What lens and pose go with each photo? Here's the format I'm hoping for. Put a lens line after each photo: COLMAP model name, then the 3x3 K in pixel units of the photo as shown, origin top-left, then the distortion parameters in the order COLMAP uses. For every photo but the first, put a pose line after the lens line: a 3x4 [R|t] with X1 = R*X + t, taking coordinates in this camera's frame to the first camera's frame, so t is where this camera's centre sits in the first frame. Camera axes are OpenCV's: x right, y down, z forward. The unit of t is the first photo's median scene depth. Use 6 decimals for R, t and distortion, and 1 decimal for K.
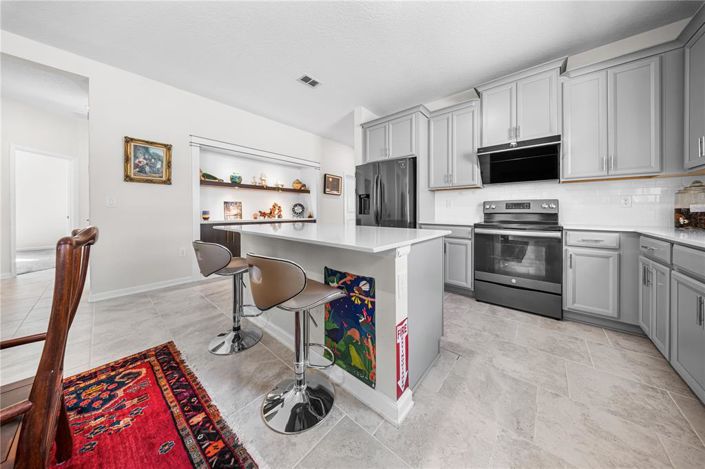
lens RADIAL K [[222.4, 0, 355.8], [0, 222.4, 214.0], [0, 0, 1]] dist [-0.000281, -0.002214]
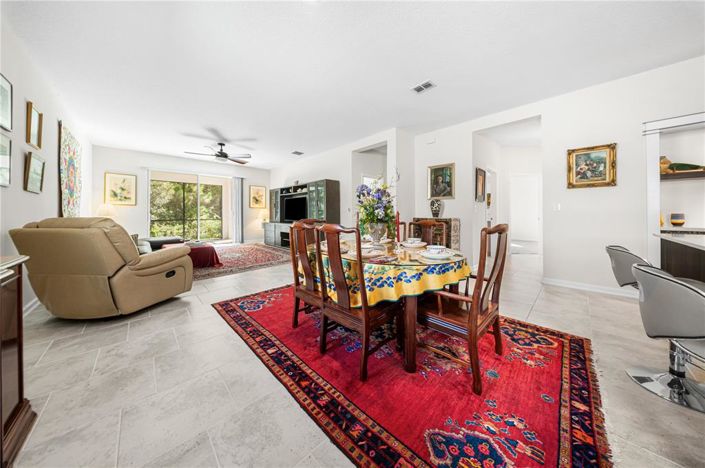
lens RADIAL K [[214.0, 0, 355.8], [0, 214.0, 213.1], [0, 0, 1]] dist [-0.000007, -0.001935]
pose [[-0.089527, -0.006402, -0.995964, 0.167676], [-0.009781, 0.999937, -0.005549, -0.001786], [0.995936, 0.009244, -0.089584, -0.004304]]
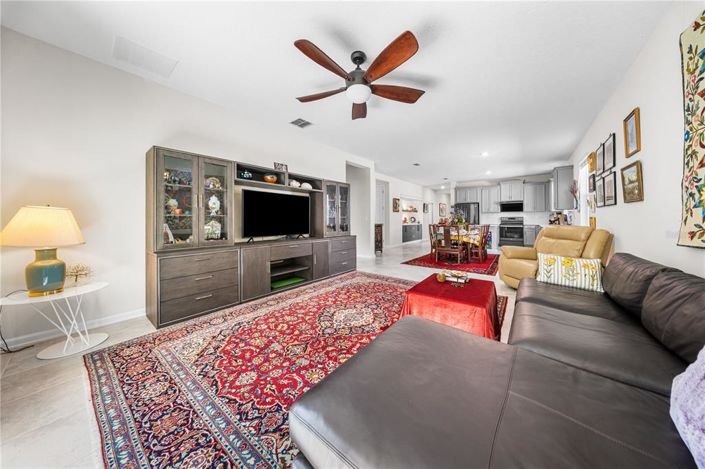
lens RADIAL K [[226.9, 0, 352.7], [0, 226.9, 215.2], [0, 0, 1]] dist [-0.000462, -0.000076]
pose [[0.999420, -0.003938, 0.033833, -1.721490], [0.004903, 0.999582, -0.028478, -0.004109], [-0.033707, 0.028628, 0.999022, -2.262459]]
